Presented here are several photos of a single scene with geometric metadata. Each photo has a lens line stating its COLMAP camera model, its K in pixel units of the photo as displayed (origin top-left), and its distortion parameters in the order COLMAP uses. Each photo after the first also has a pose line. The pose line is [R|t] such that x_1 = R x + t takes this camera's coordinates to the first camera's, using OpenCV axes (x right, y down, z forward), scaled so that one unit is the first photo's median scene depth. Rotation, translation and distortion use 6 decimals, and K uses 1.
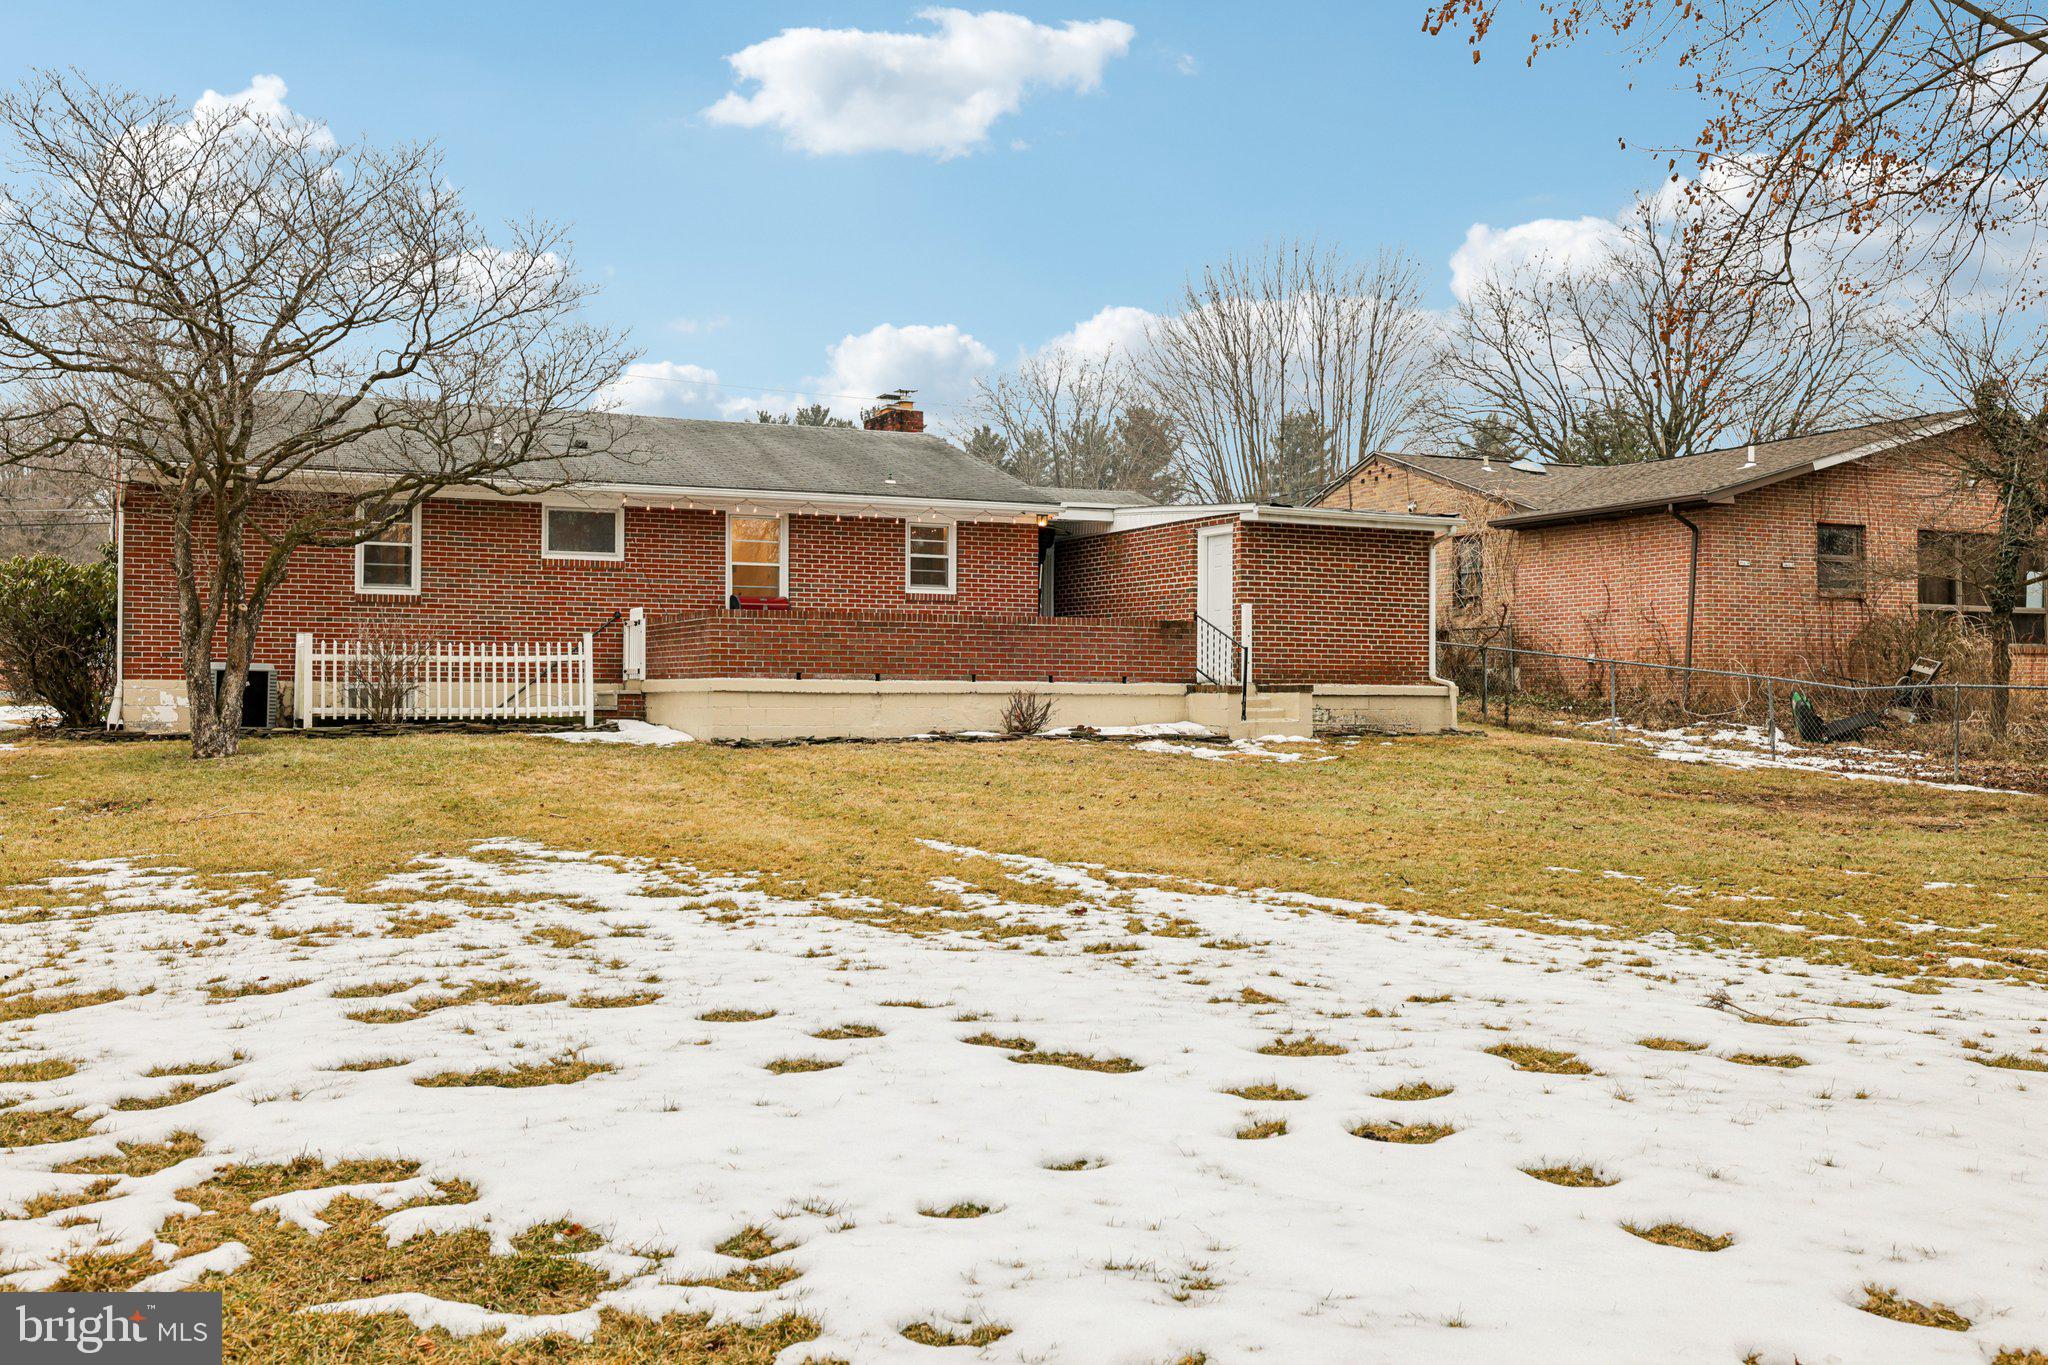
lens RADIAL K [[1986.7, 0, 1029.5], [0, 1986.7, 686.0], [0, 0, 1]] dist [0.004279, 0.000000]
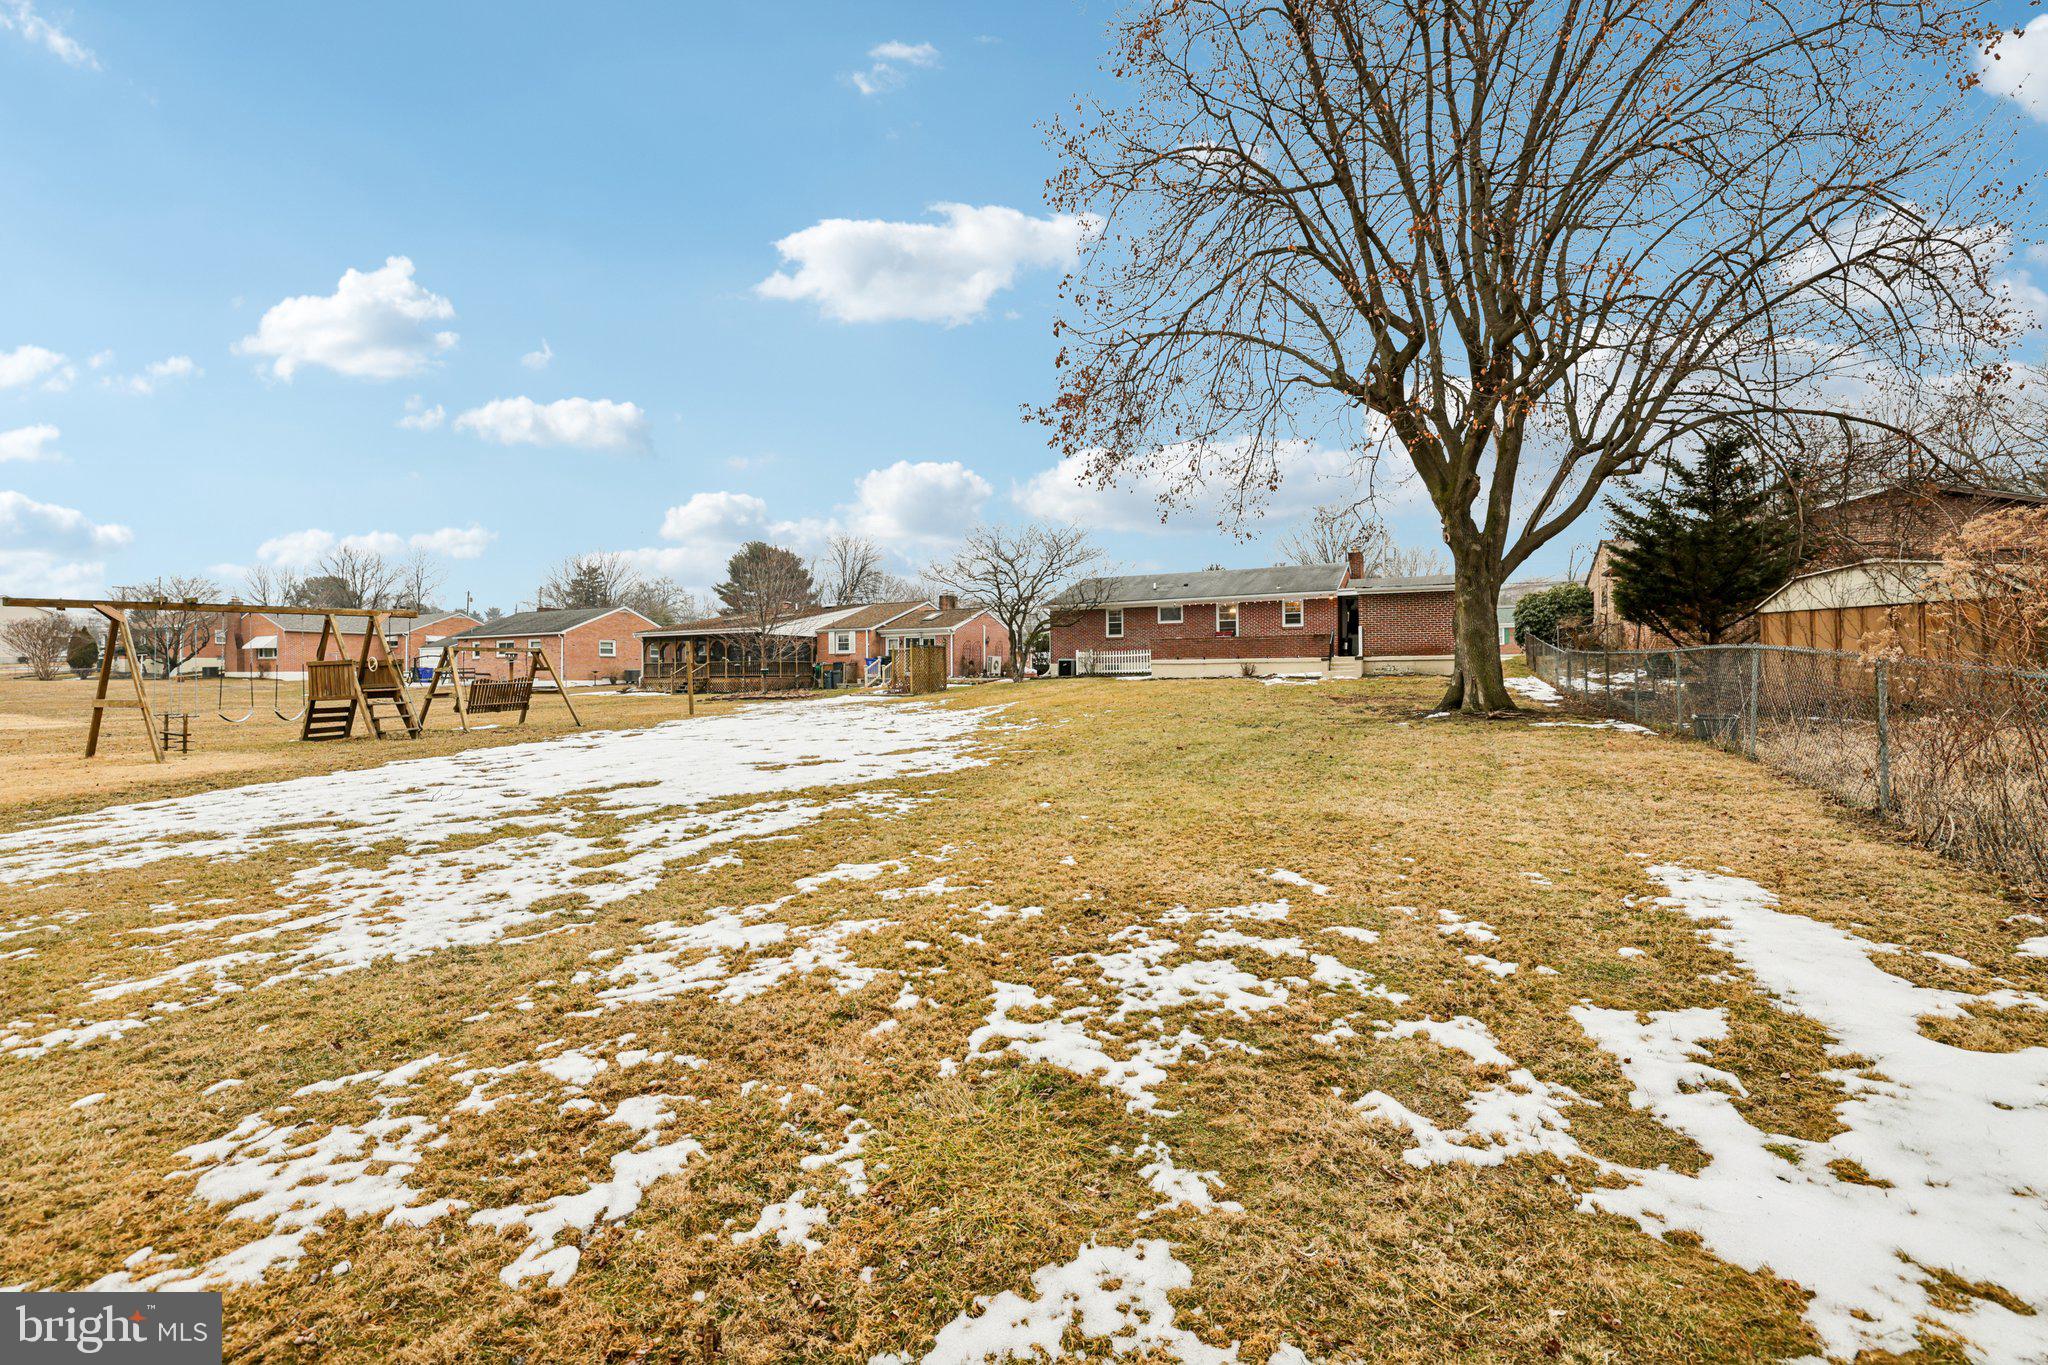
lens RADIAL K [[851.8, 0, 1013.8], [0, 851.8, 680.4], [0, 0, 1]] dist [0.000840, -0.000295]
pose [[0.617835, -0.002522, -0.786304, 0.721549], [0.019527, 0.999736, 0.012136, 0.007333], [0.786065, -0.022852, 0.617721, -0.049983]]
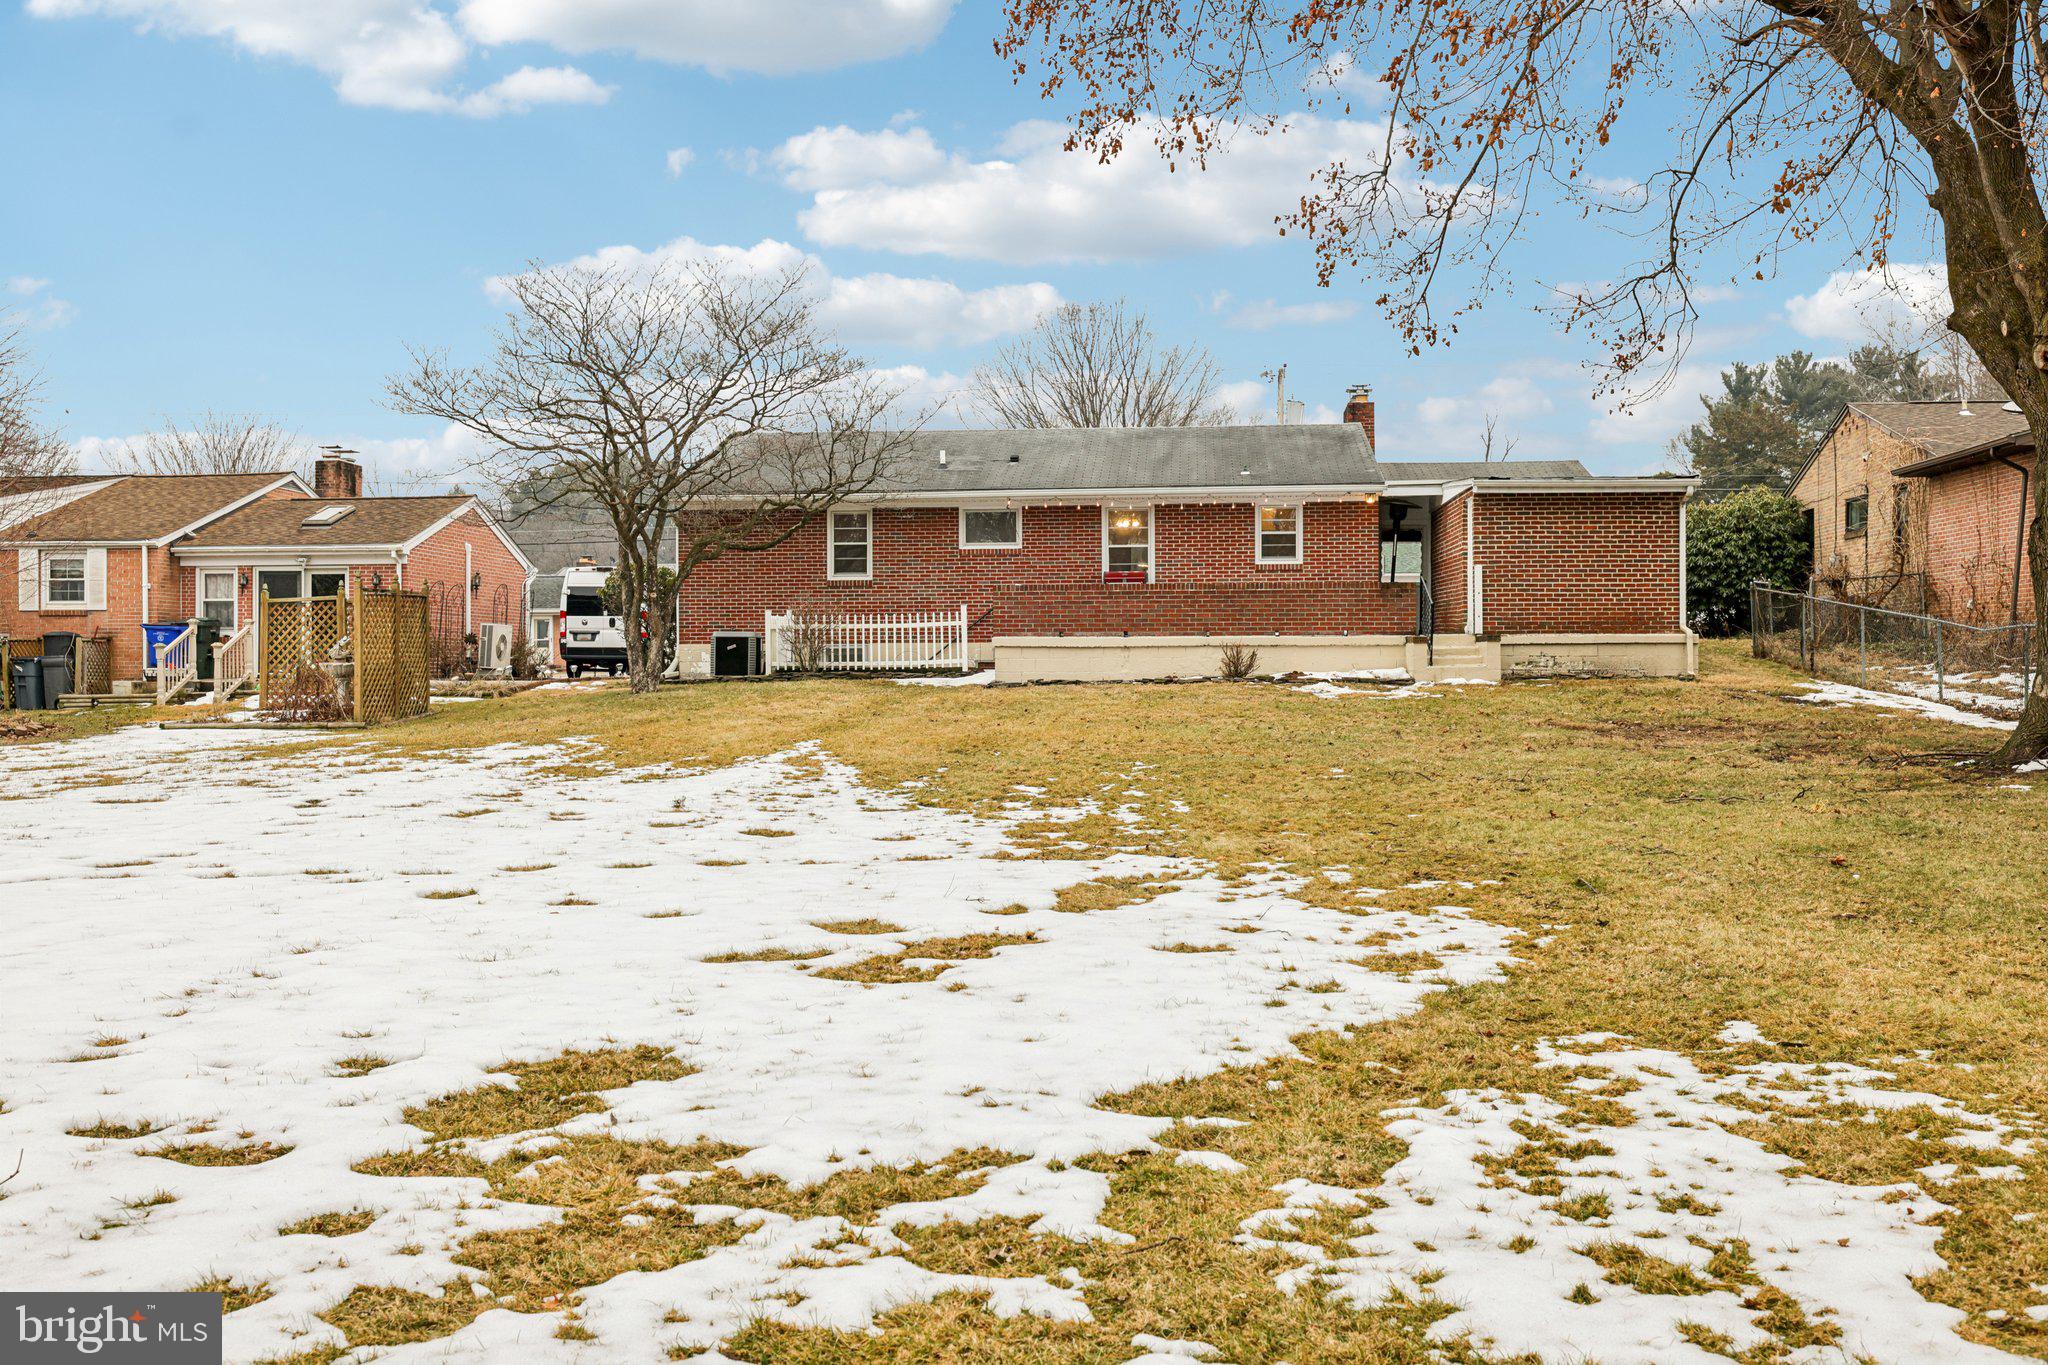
lens RADIAL K [[1986.7, 0, 1021.1], [0, 1986.7, 685.0], [0, 0, 1]] dist [0.004279, 0.000000]
pose [[0.863712, -0.003537, -0.503974, 0.469695], [0.012245, 0.999827, 0.013968, 0.008782], [0.503837, -0.018235, 0.863606, -0.130810]]
